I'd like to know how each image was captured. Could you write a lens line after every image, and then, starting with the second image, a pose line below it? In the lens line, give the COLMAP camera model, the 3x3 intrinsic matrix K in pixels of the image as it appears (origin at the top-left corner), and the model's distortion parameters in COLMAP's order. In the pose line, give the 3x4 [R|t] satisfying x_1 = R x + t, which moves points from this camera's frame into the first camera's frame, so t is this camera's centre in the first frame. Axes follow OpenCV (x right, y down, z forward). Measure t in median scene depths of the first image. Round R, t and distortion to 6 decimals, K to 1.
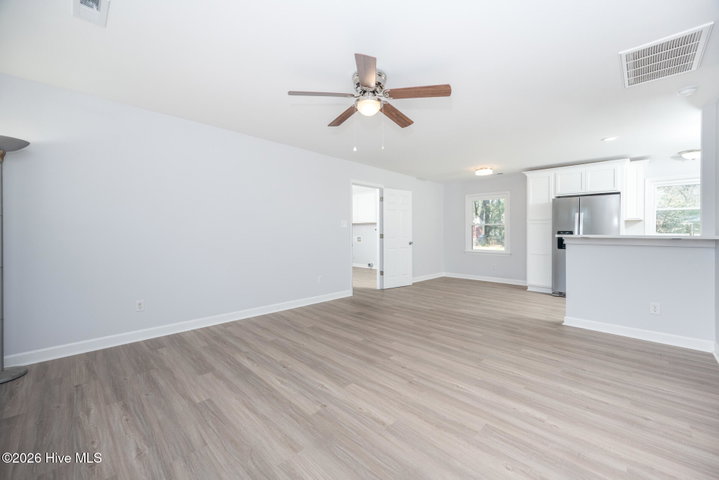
lens RADIAL K [[296.8, 0, 361.9], [0, 296.8, 230.3], [0, 0, 1]] dist [-0.001213, -0.000041]
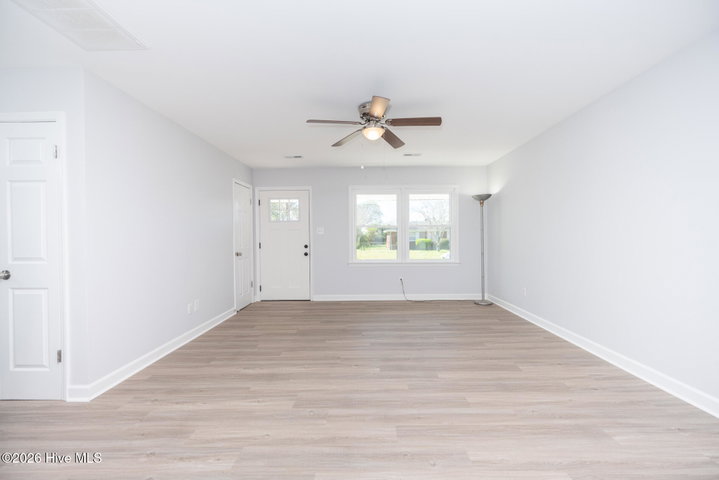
lens RADIAL K [[314.2, 0, 359.5], [0, 314.2, 240.0], [0, 0, 1]] dist [-0.001080, -0.000184]
pose [[-0.761927, 0.007582, -0.647618, 0.719120], [0.012918, 0.999910, -0.003492, 0.012212], [0.647534, -0.011026, -0.761957, 1.558779]]
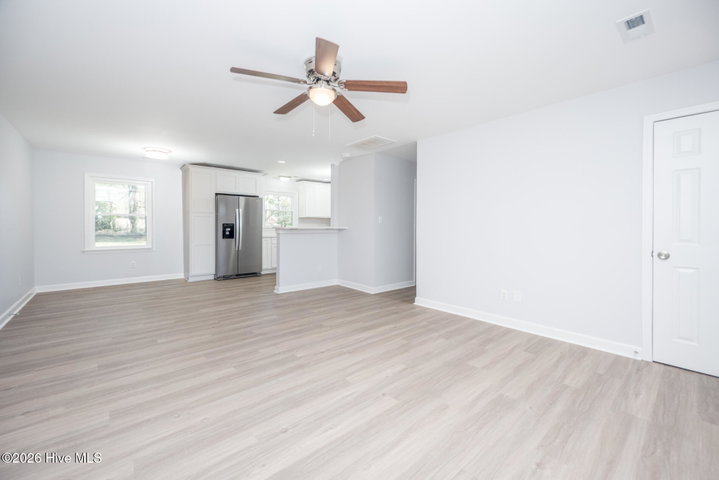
lens RADIAL K [[275.8, 0, 371.6], [0, 275.8, 224.8], [0, 0, 1]] dist [-0.001234, -0.000070]
pose [[0.085445, -0.001290, 0.996342, -0.698382], [-0.010627, 0.999941, 0.002206, -0.003527], [-0.996286, -0.010777, 0.085426, 0.616896]]
